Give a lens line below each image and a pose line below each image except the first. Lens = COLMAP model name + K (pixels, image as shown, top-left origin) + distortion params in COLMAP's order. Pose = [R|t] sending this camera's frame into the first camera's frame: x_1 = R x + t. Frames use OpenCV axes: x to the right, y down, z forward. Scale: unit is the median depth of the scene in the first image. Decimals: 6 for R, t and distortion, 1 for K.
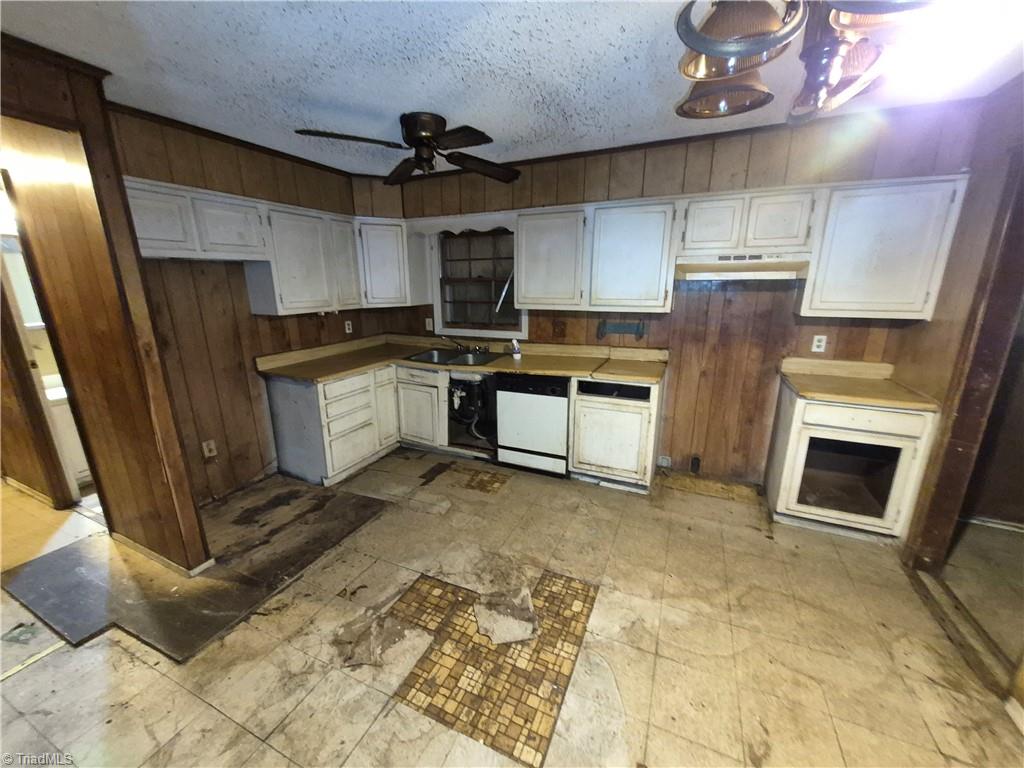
lens RADIAL K [[407.5, 0, 511.6], [0, 407.5, 384.9], [0, 0, 1]] dist [-0.002183, -0.000361]
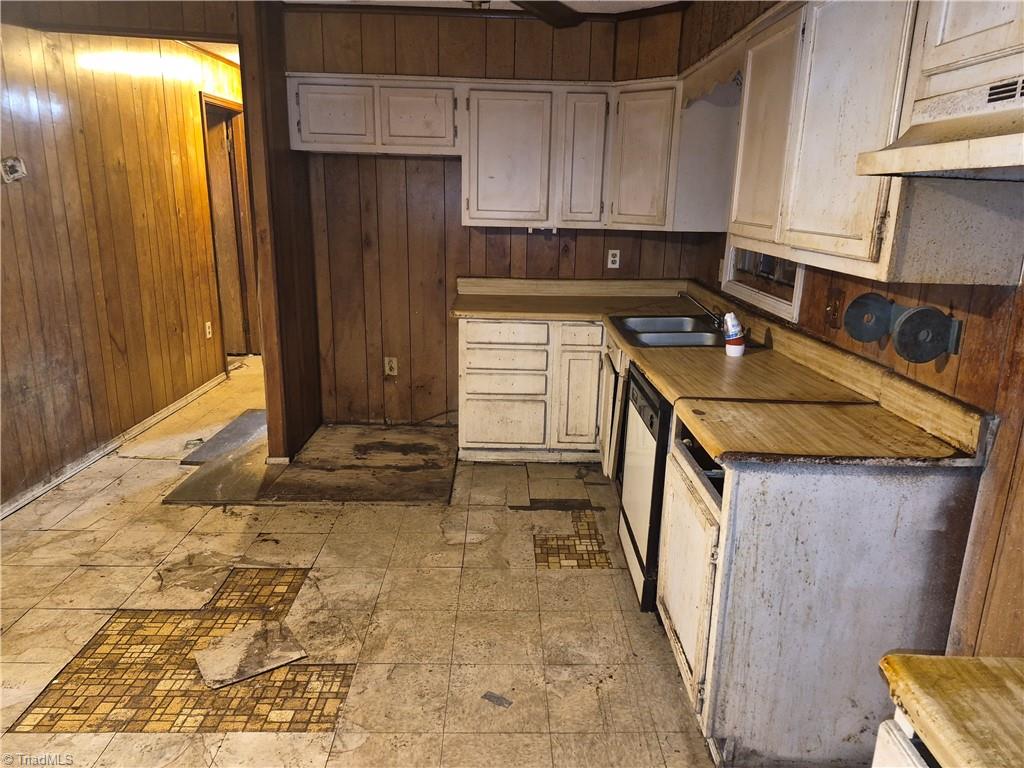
lens RADIAL K [[702.7, 0, 517.4], [0, 702.7, 383.6], [0, 0, 1]] dist [0.007782, -0.018750]
pose [[0.437975, 0.251867, -0.862984, 0.844257], [-0.253407, 0.955613, 0.150294, -0.128409], [0.862533, 0.152861, 0.482360, 0.569366]]
